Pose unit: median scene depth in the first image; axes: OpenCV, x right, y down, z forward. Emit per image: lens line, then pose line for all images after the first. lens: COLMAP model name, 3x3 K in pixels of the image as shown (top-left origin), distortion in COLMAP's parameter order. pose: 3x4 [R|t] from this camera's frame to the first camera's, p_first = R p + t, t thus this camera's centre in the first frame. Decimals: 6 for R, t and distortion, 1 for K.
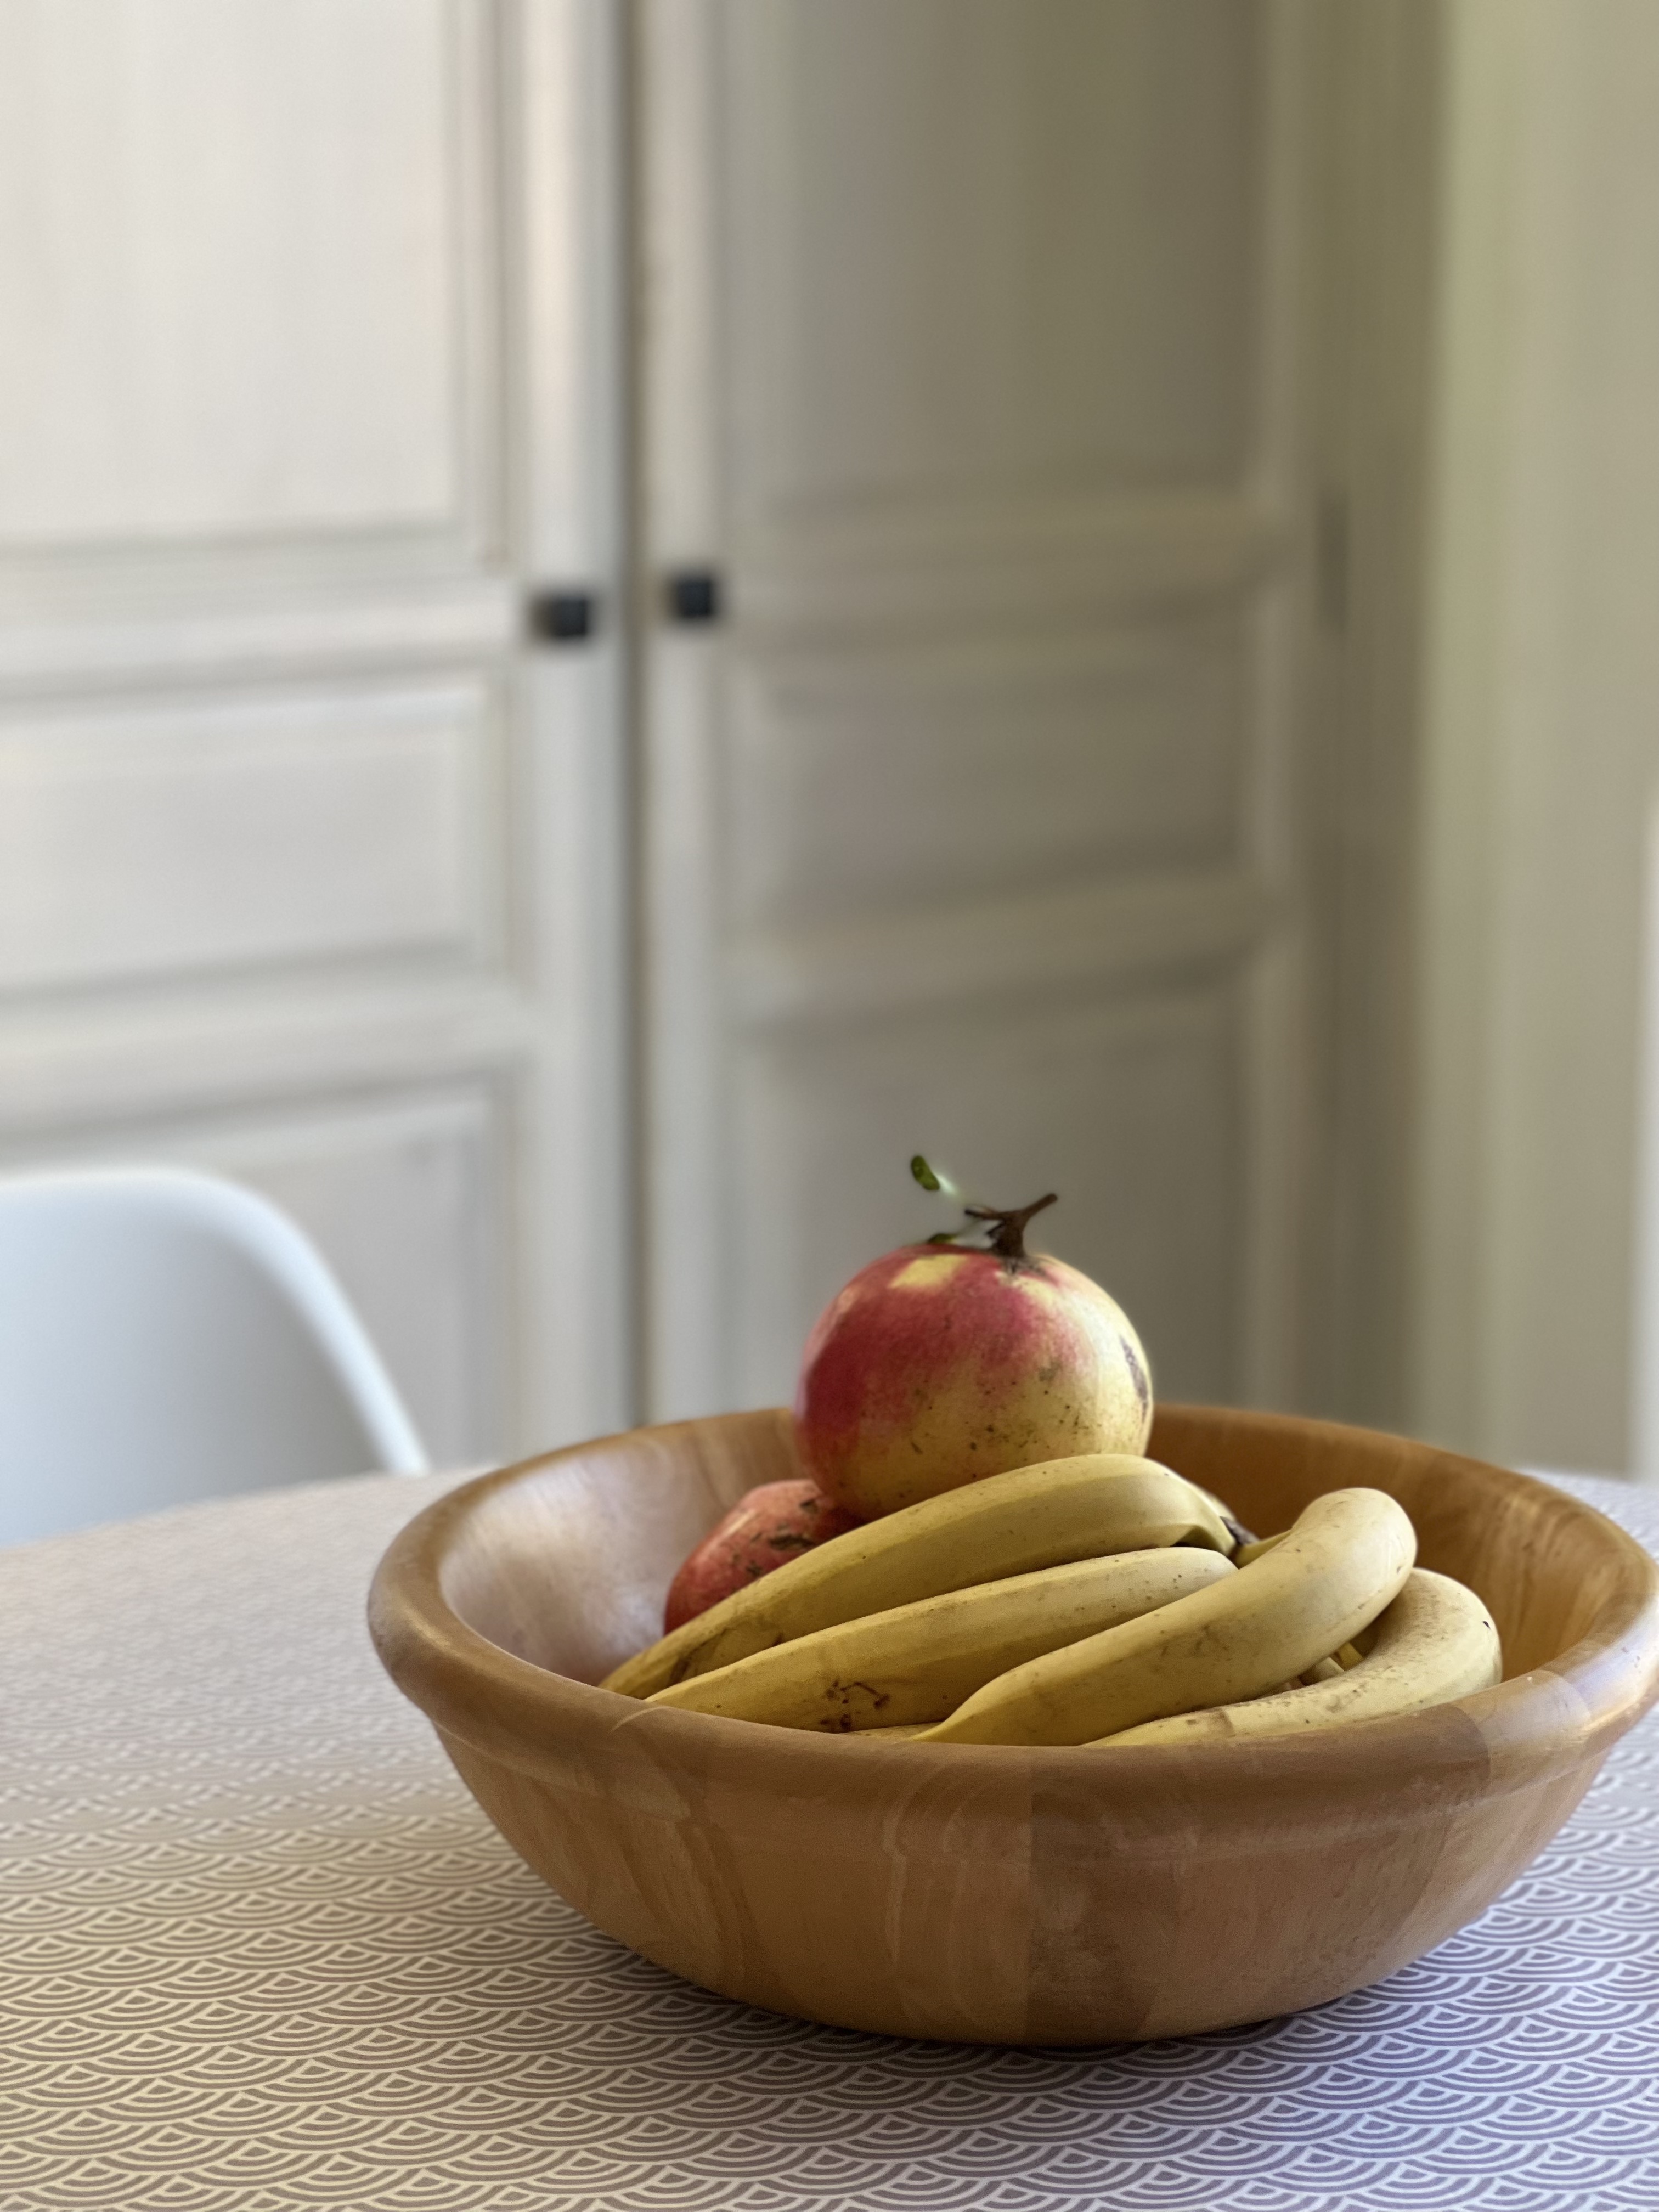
lens RADIAL K [[4911.3, 0, 829.5], [0, 4911.3, 1106.0], [0, 0, 1]] dist [-0.001699, 0.041067]
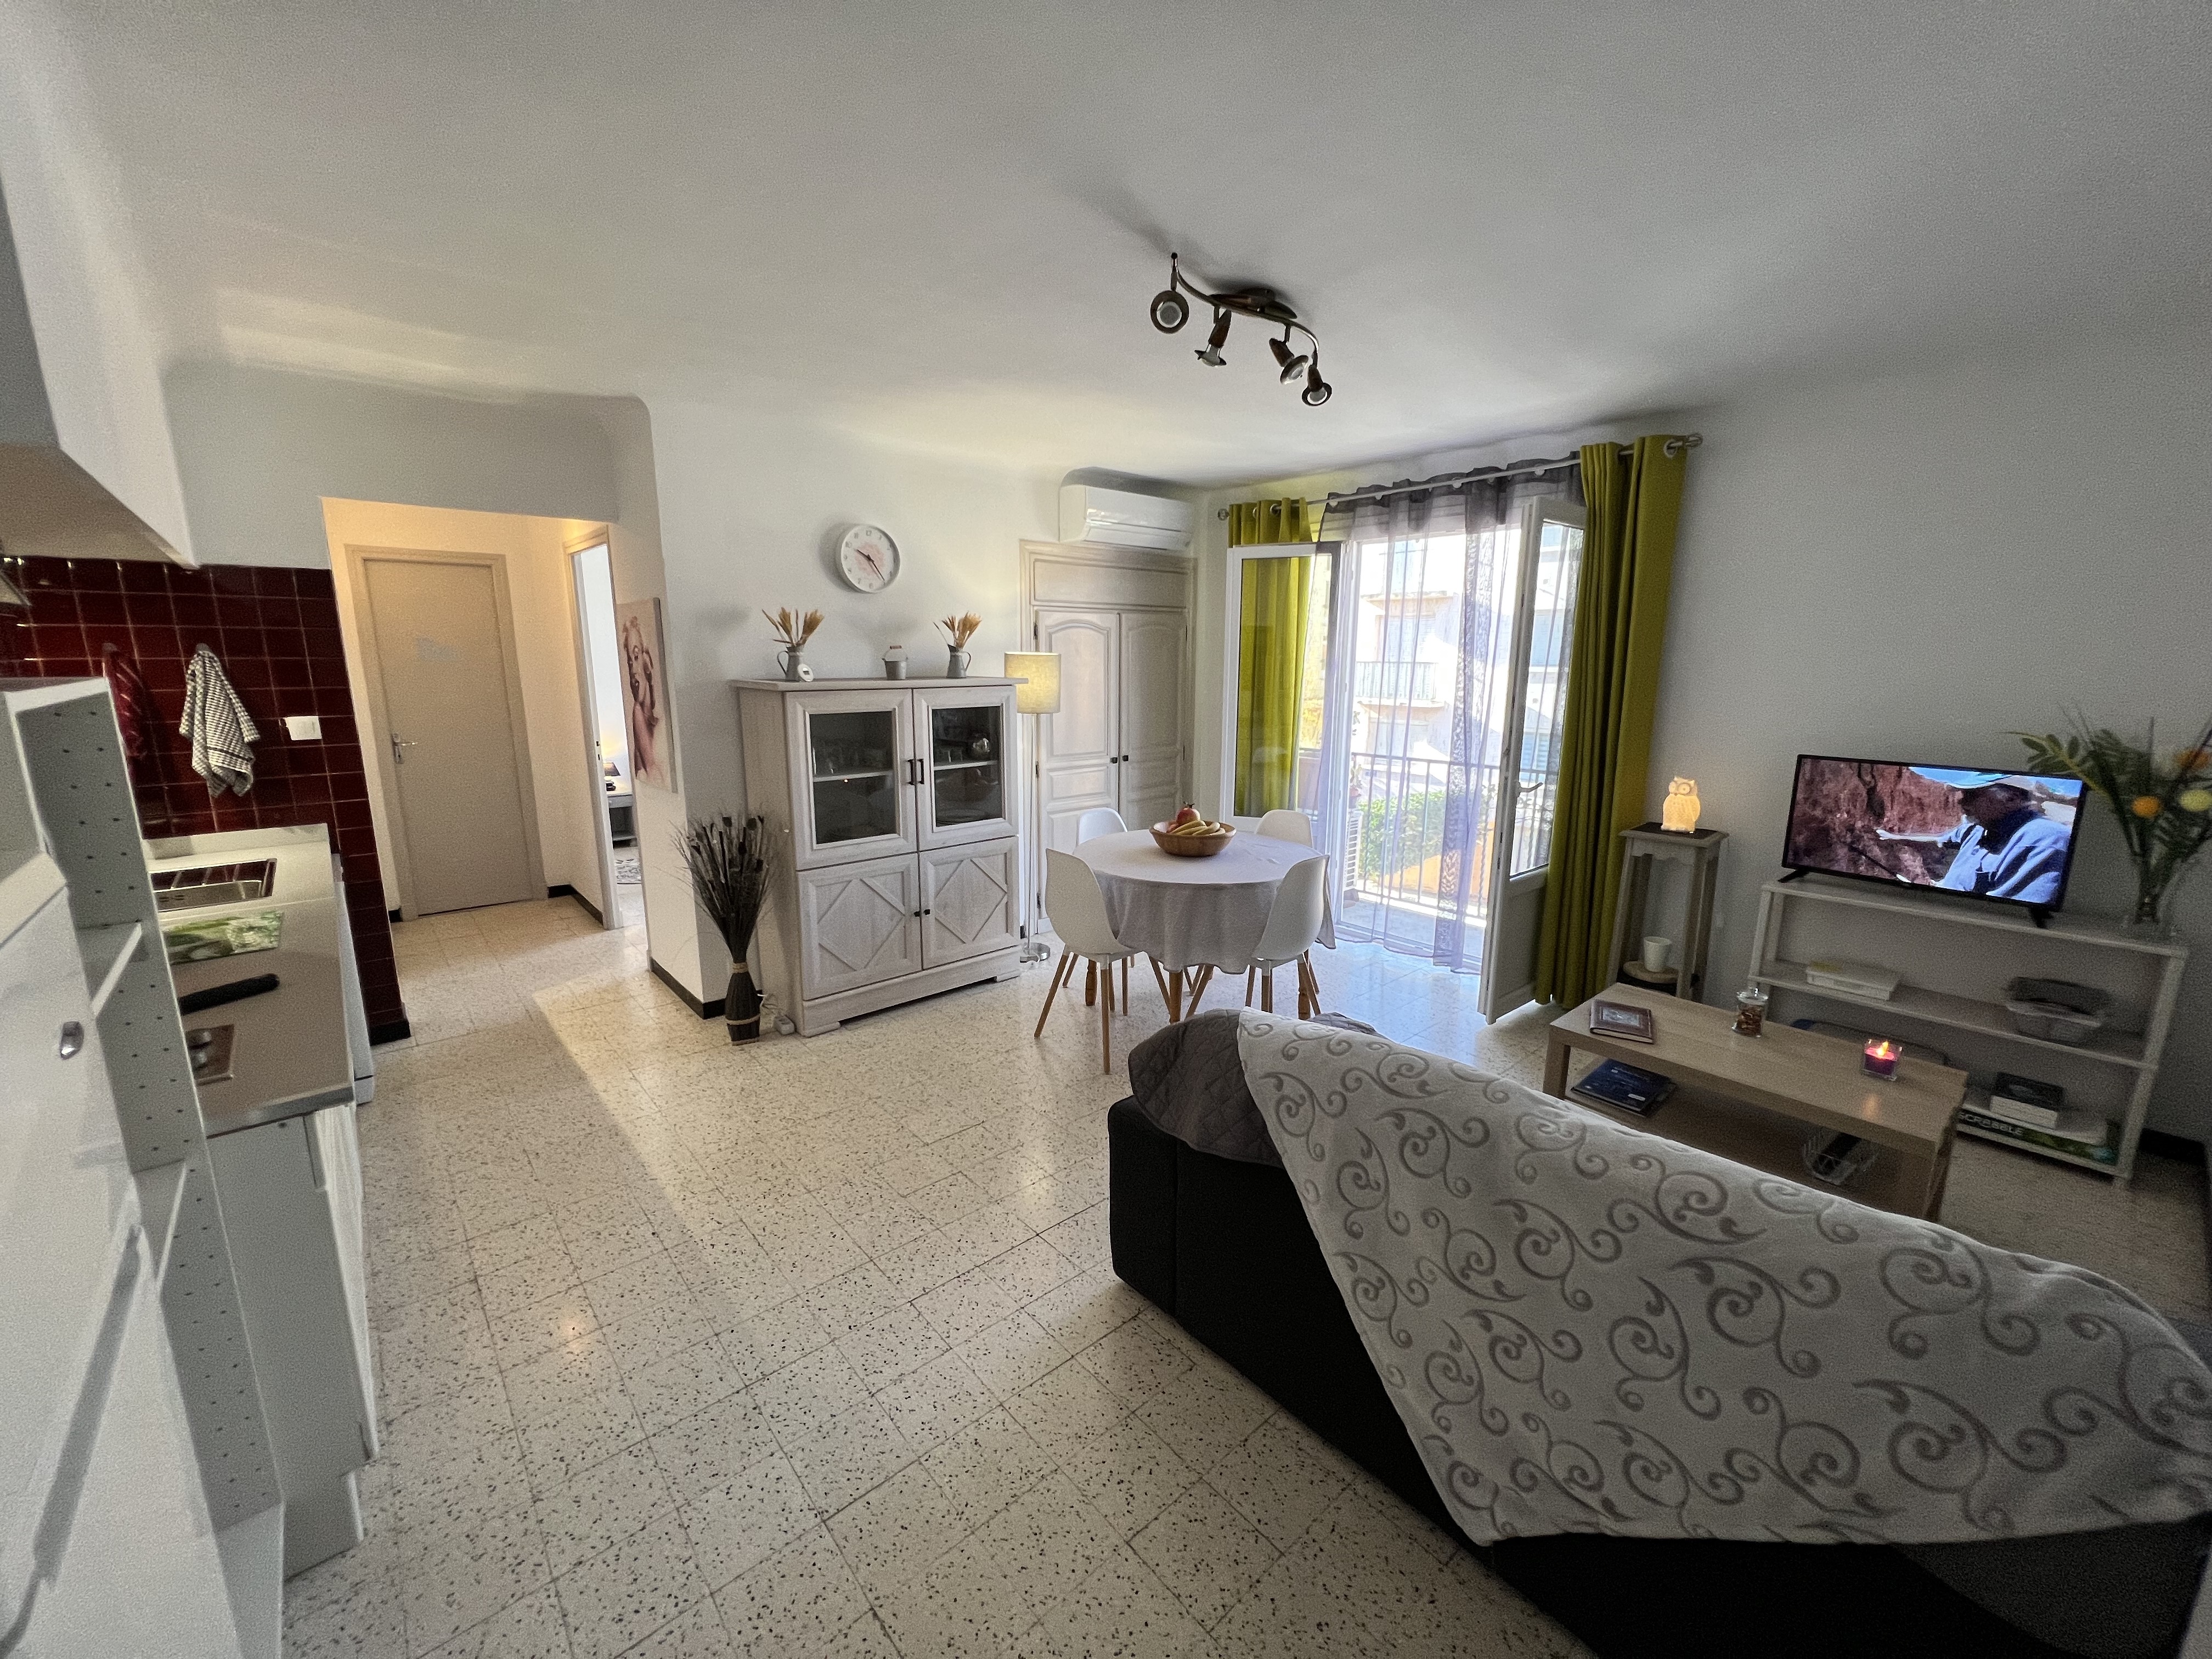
lens RADIAL K [[878.5, 0, 1101.7], [0, 878.5, 823.3], [0, 0, 1]] dist [0.000284, -0.000015]
pose [[0.997141, -0.013408, 0.074359, -0.429495], [0.014284, 0.999835, -0.011259, 0.104109], [-0.074196, 0.012289, 0.997168, -1.628617]]
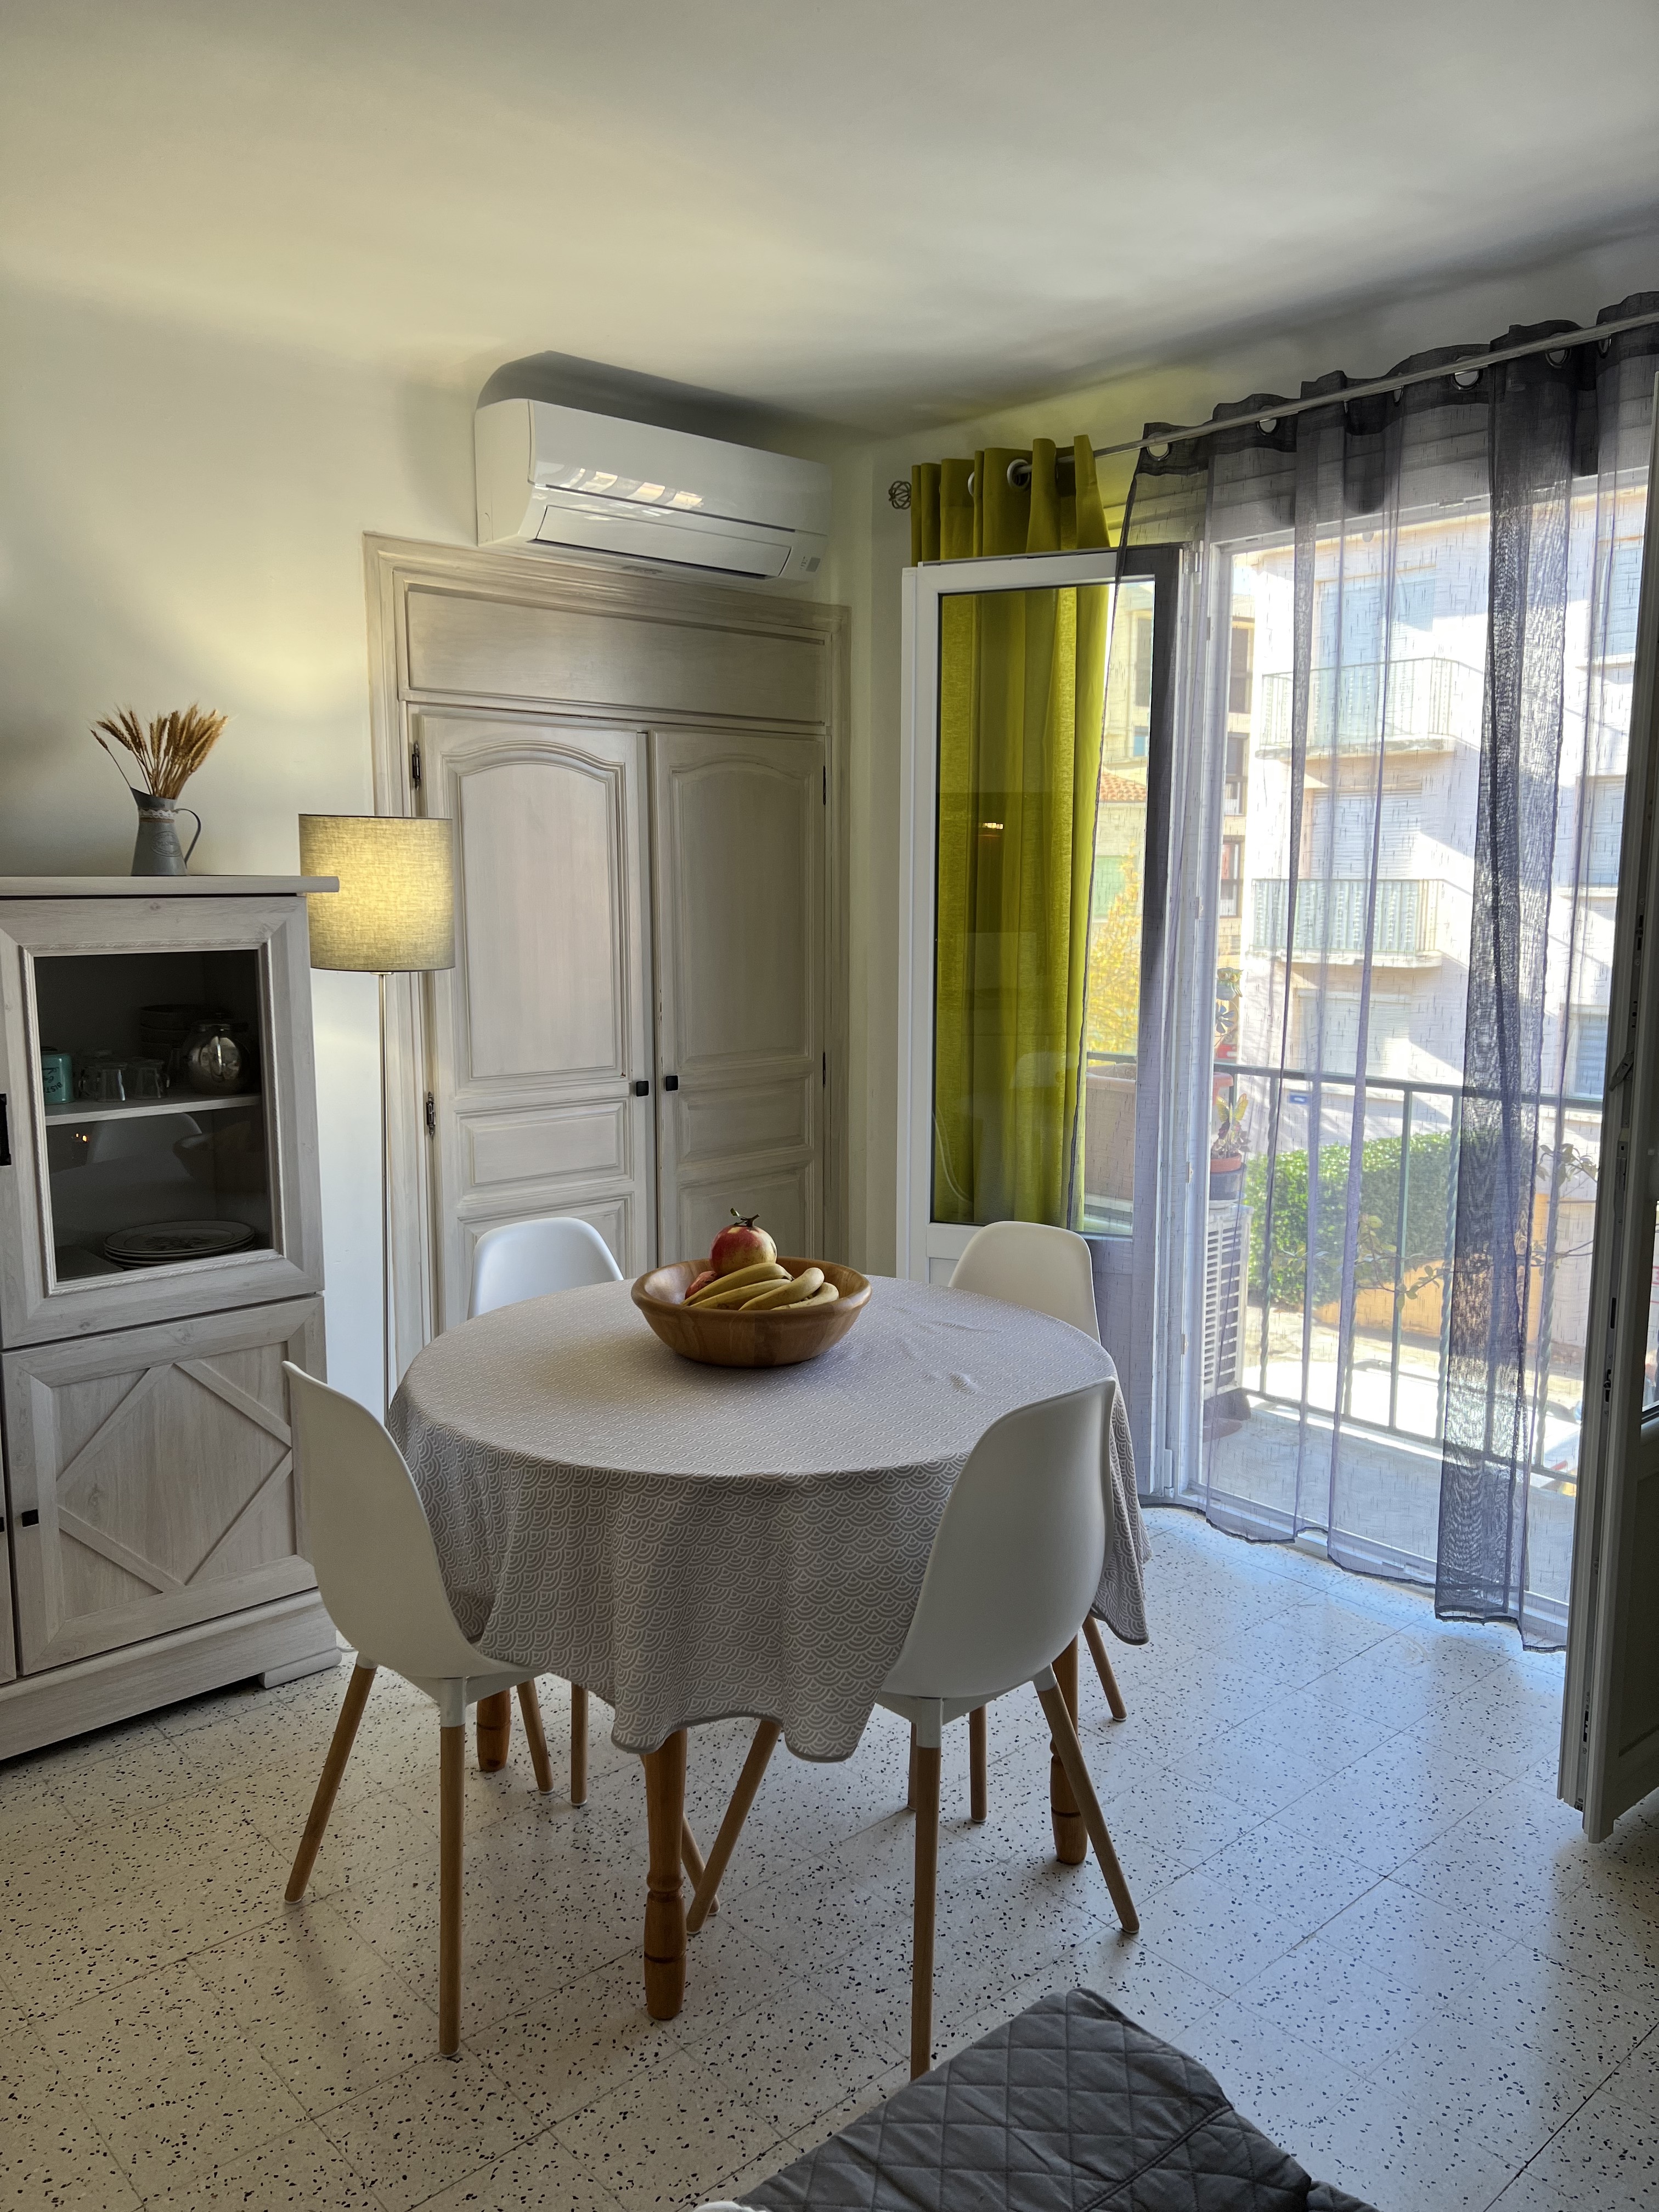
lens RADIAL K [[1648.7, 0, 829.5], [0, 1648.7, 1106.0], [0, 0, 1]] dist [0.030189, -0.001778]
pose [[0.996103, -0.011943, 0.087380, -0.032398], [0.017448, 0.997891, -0.062517, 0.012700], [-0.086450, 0.063798, 0.994211, -0.813718]]
